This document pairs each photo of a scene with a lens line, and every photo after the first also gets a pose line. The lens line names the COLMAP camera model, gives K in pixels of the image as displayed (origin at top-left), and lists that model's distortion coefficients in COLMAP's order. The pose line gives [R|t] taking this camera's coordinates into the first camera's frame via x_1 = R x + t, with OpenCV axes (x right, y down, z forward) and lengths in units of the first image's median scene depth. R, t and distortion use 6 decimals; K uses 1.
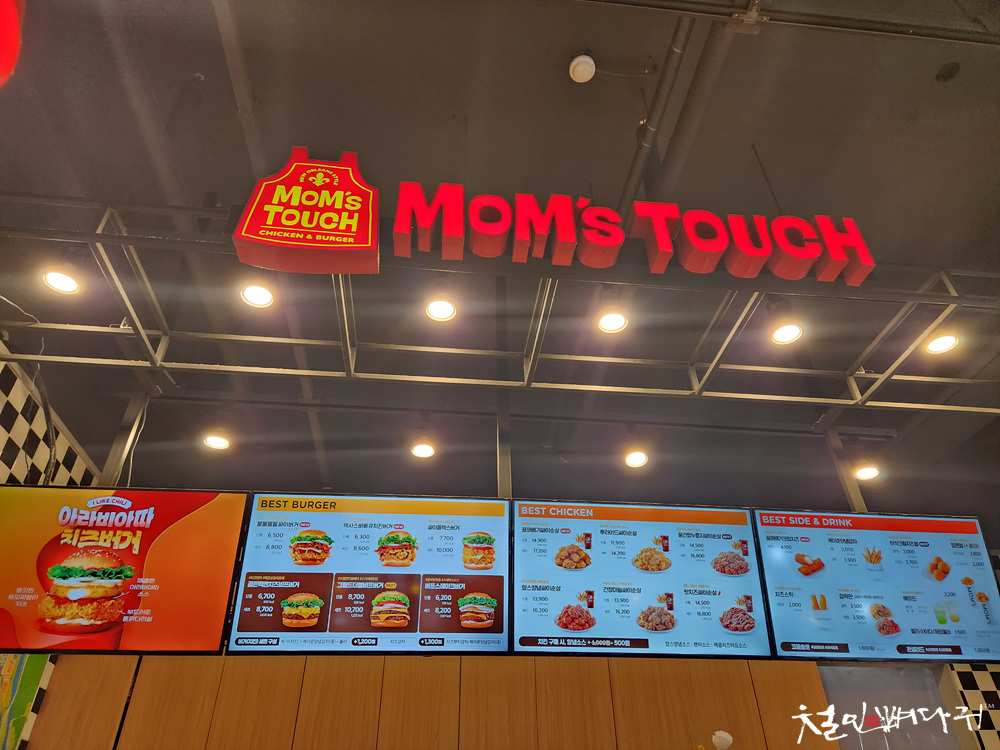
lens RADIAL K [[675.0, 0, 500.0], [0, 675.0, 375.0], [0, 0, 1]] dist [0.036121, -0.002063]
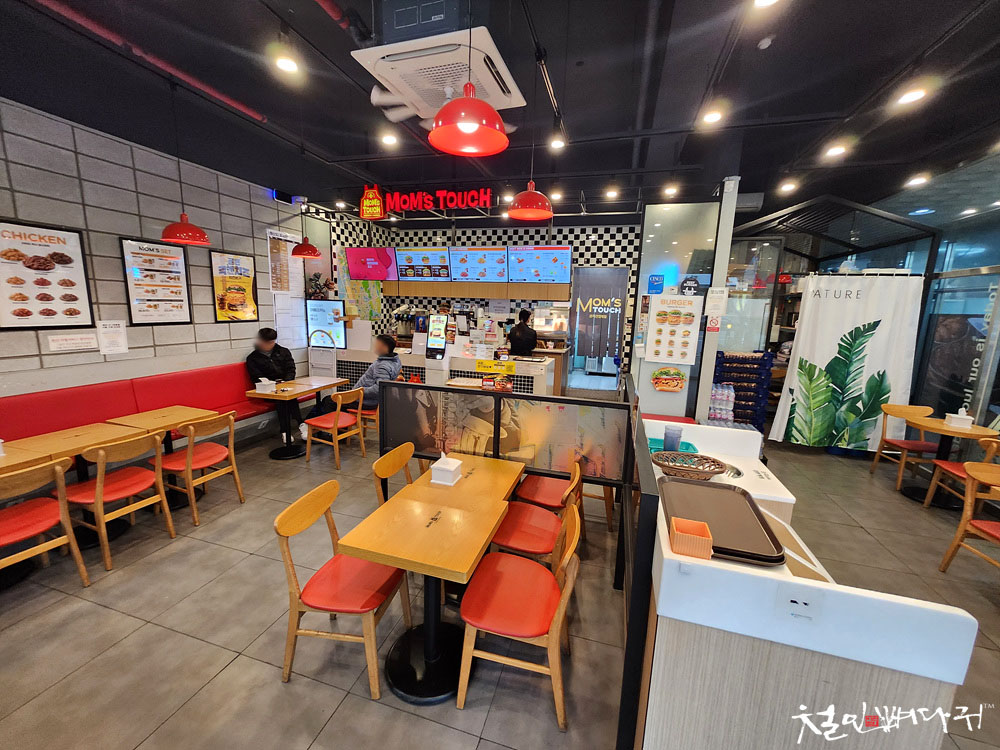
lens RADIAL K [[391.5, 0, 500.0], [0, 391.5, 375.0], [0, 0, 1]] dist [-0.019569, 0.012946]
pose [[0.922745, 0.111331, -0.368982, 1.353938], [0.190561, 0.700371, 0.687872, -0.899110], [0.335006, -0.705043, 0.625048, -0.987820]]
